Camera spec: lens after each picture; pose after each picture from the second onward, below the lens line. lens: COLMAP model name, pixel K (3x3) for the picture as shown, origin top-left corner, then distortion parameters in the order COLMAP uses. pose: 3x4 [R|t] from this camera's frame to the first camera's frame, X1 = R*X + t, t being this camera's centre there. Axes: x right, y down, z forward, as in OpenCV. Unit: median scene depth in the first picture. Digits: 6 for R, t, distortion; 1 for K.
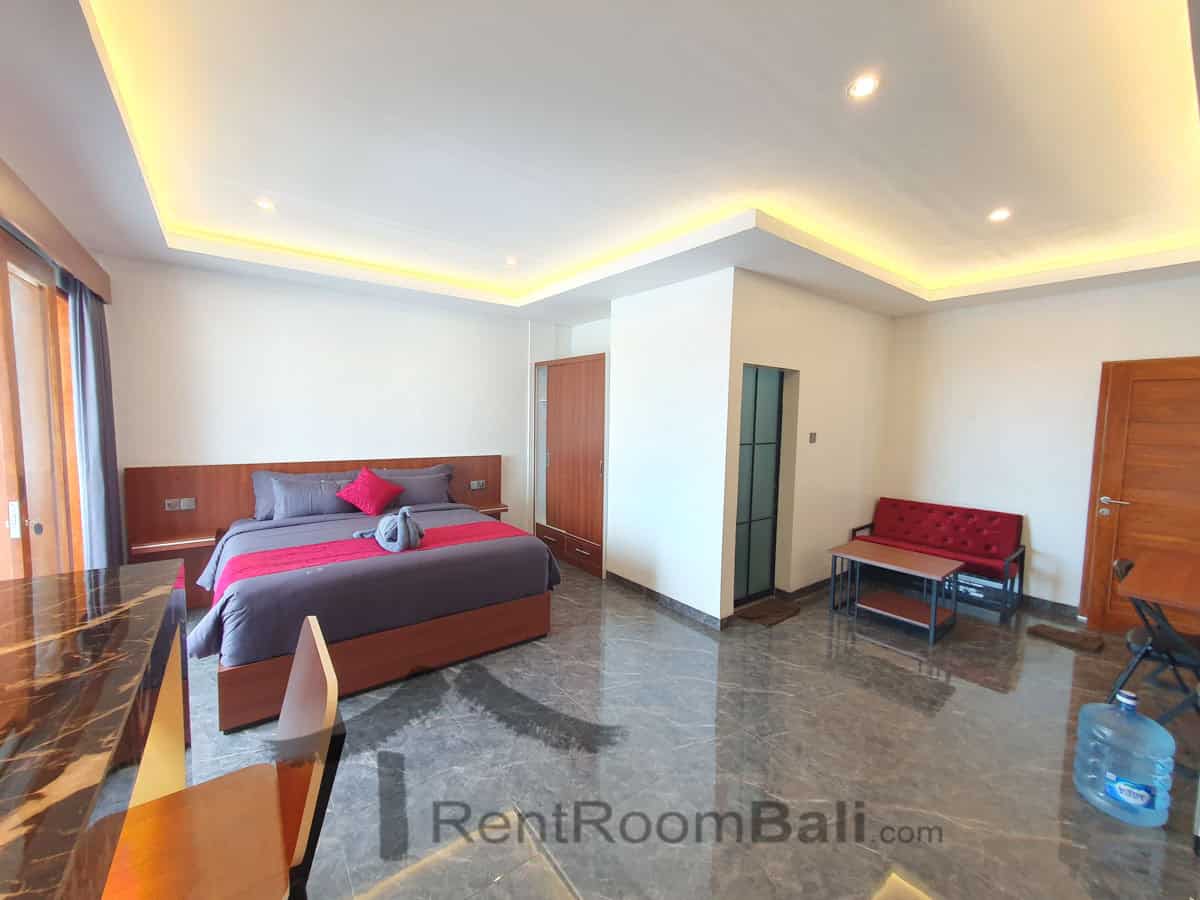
lens RADIAL K [[476.9, 0, 600.0], [0, 476.9, 450.0], [0, 0, 1]] dist [-0.000597, -0.000094]
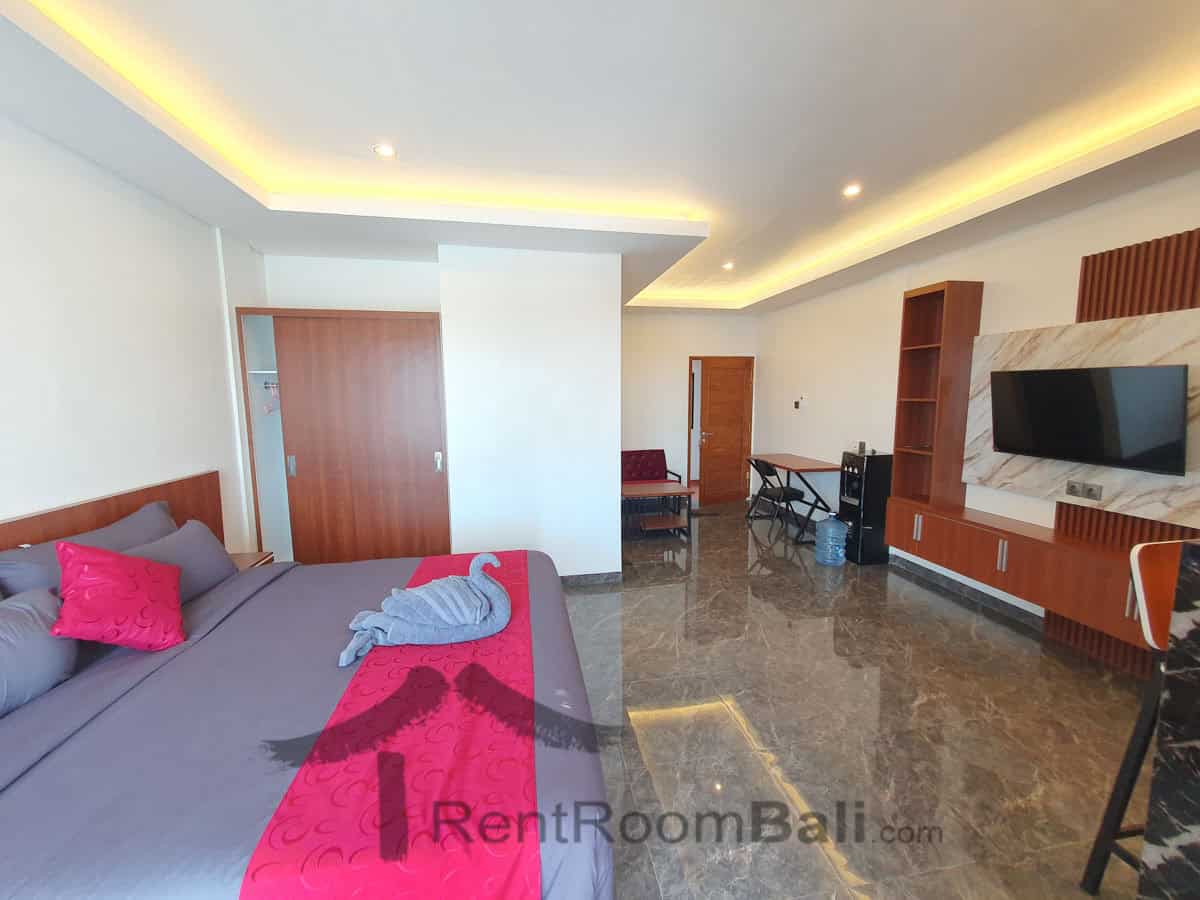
lens RADIAL K [[476.9, 0, 600.0], [0, 476.9, 450.0], [0, 0, 1]] dist [-0.000597, -0.000094]
pose [[0.454465, -0.135196, 0.880445, -0.719004], [0.078423, 0.990650, 0.111638, -0.061159], [-0.887306, 0.018311, 0.460818, 0.511704]]
